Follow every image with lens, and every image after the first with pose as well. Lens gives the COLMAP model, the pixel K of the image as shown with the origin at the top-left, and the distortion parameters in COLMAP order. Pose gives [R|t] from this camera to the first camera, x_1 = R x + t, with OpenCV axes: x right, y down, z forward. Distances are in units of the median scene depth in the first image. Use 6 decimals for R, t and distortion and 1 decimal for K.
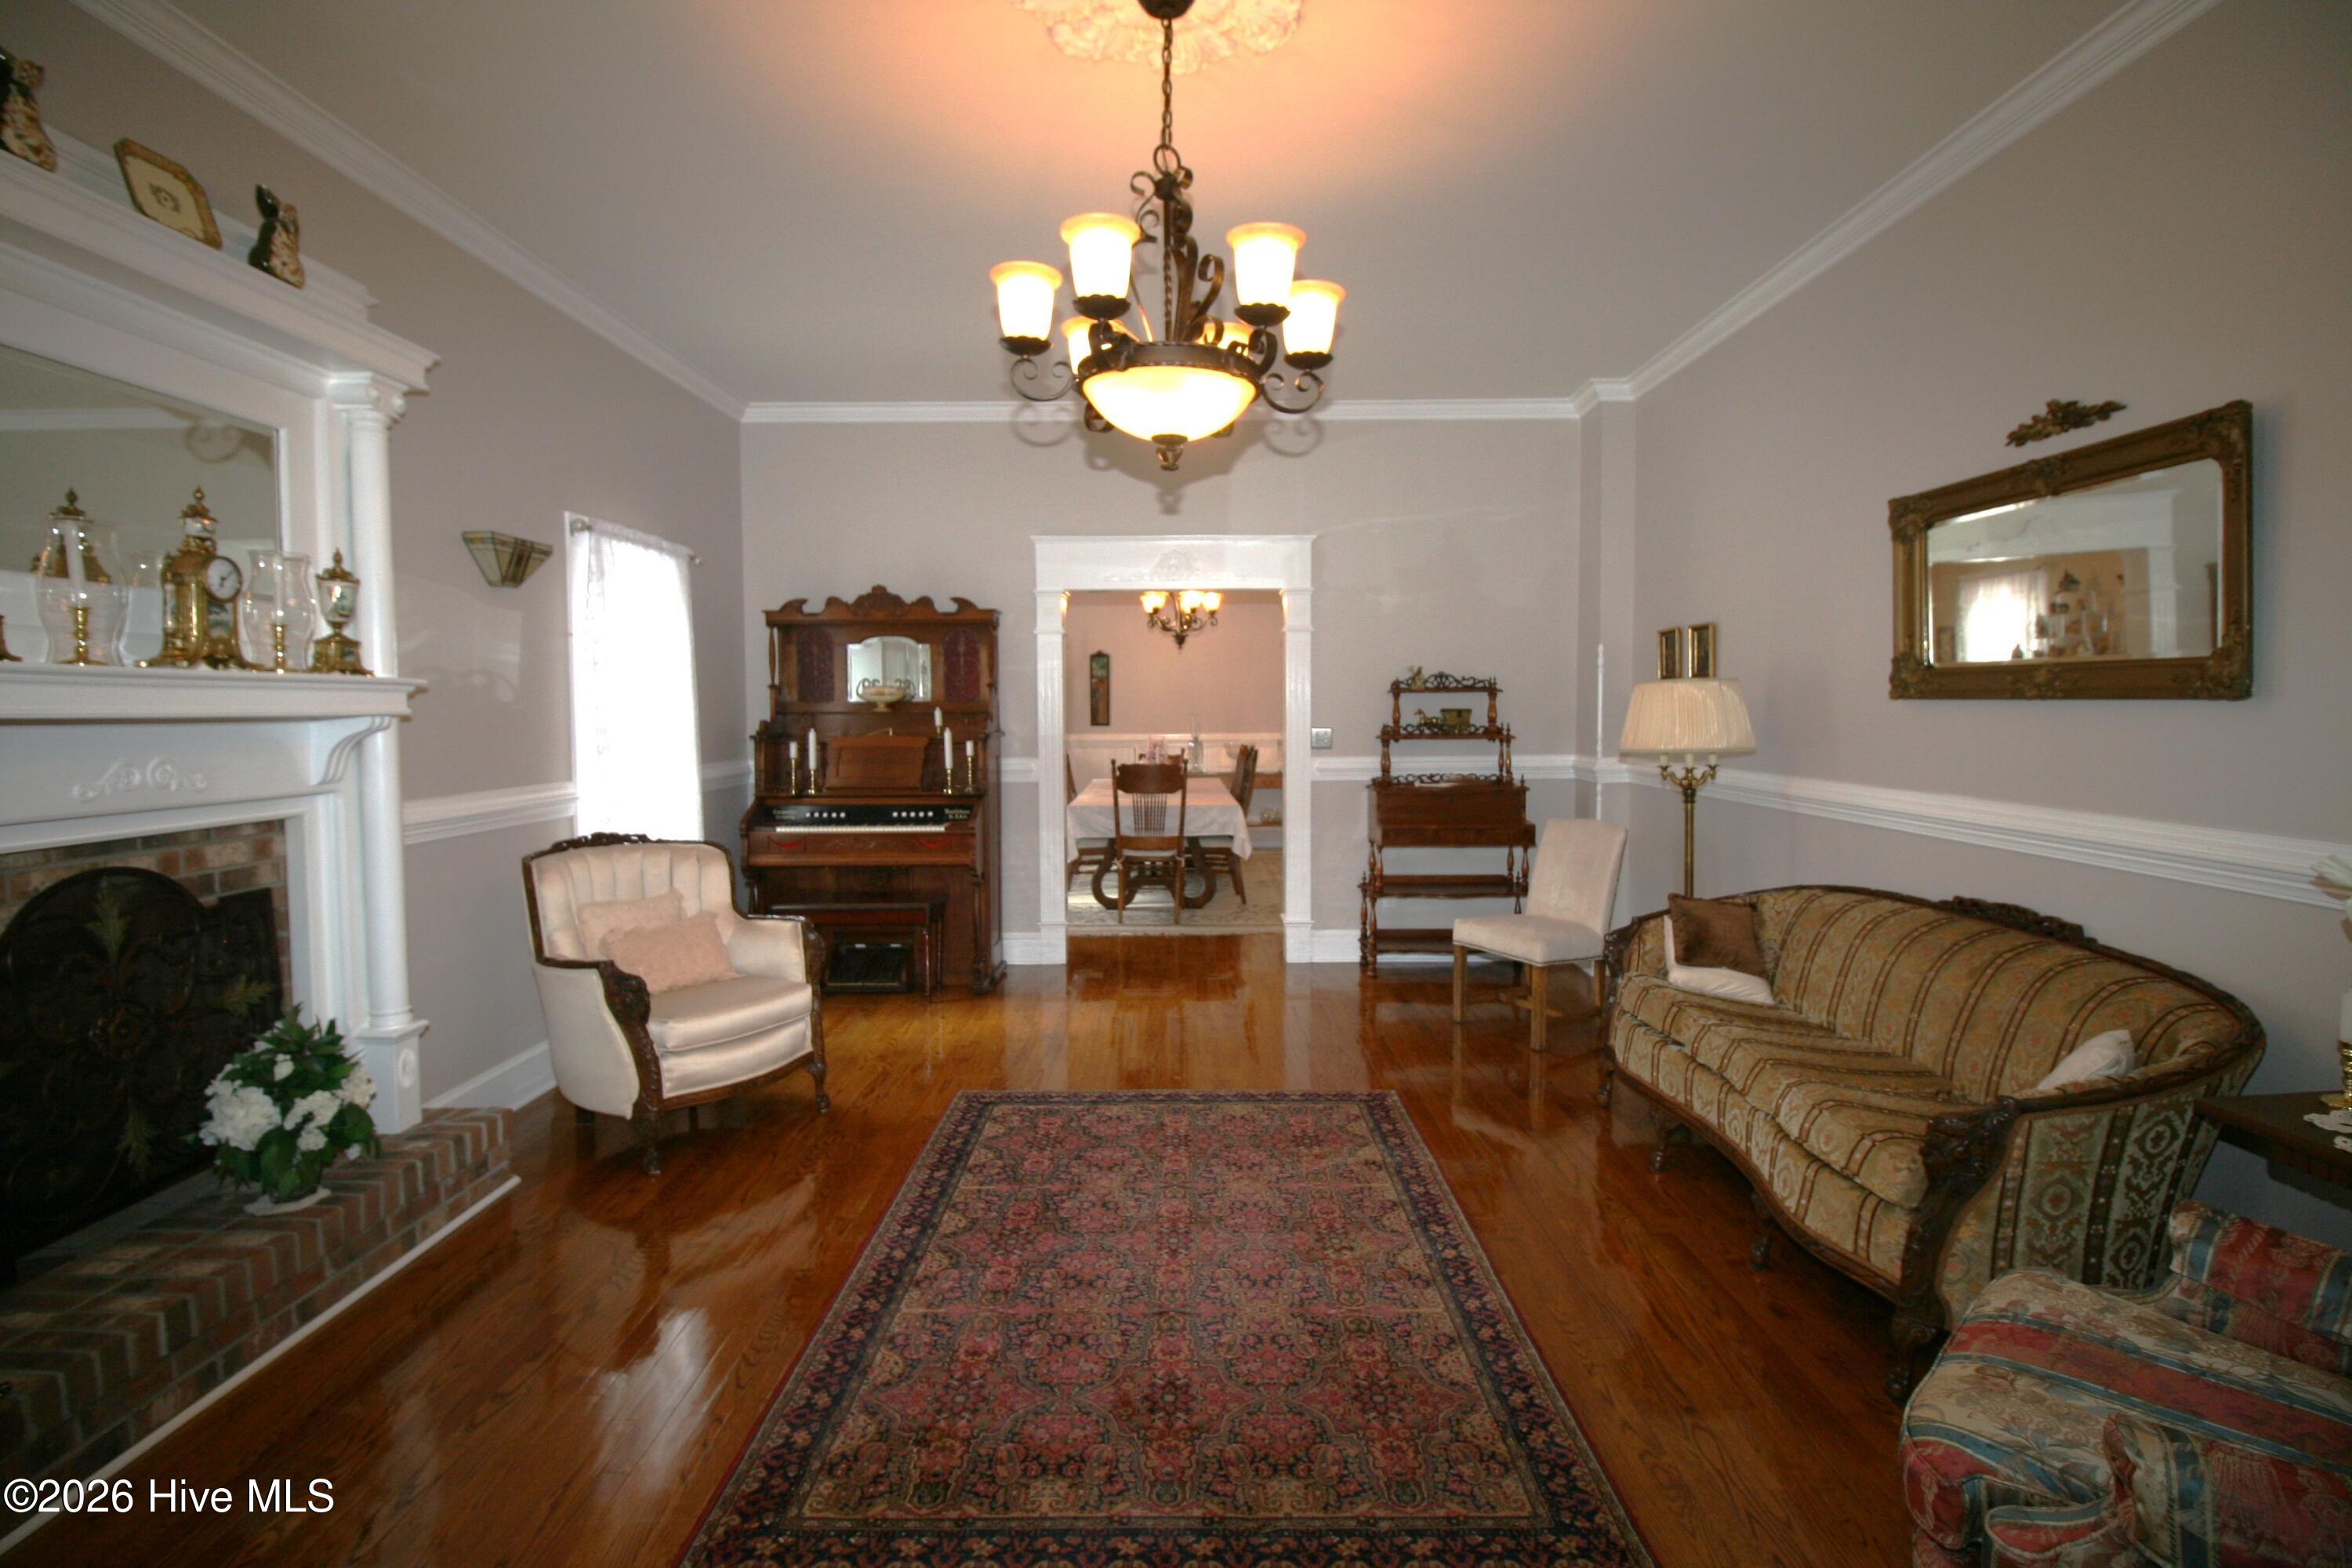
lens RADIAL K [[1085.2, 0, 1208.4], [0, 1085.2, 746.0], [0, 0, 1]] dist [-0.001986, -0.000444]
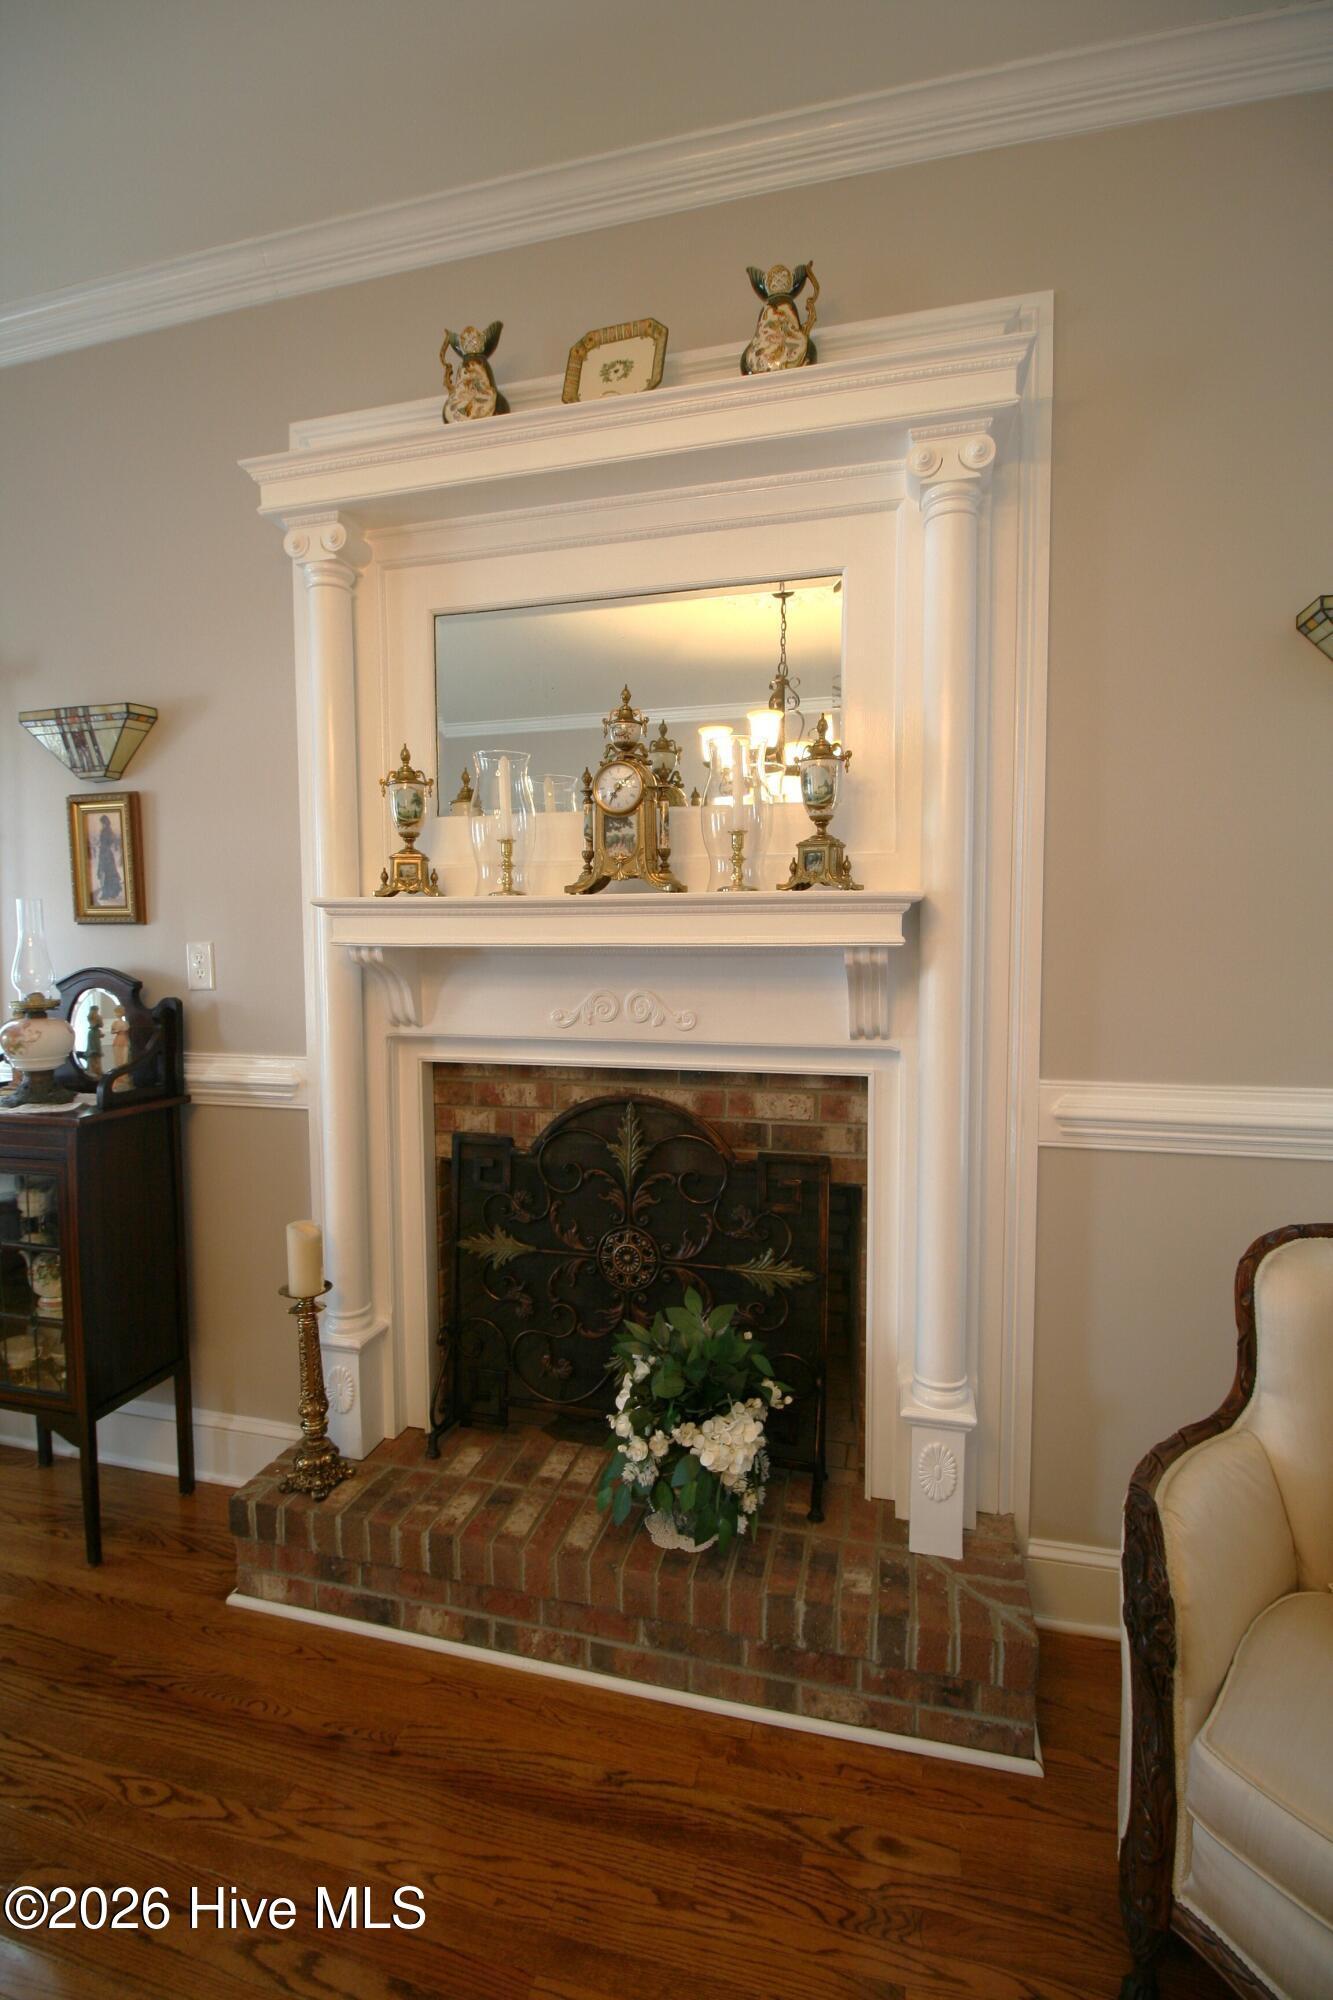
lens RADIAL K [[922.8, 0, 666.5], [0, 922.8, 1000.0], [0, 0, 1]] dist [-0.001986, -0.000444]
pose [[-0.279427, 0.062528, -0.958129, -0.192753], [-0.032803, 0.996673, 0.074610, -0.039374], [0.959606, 0.052277, -0.276447, 1.194790]]
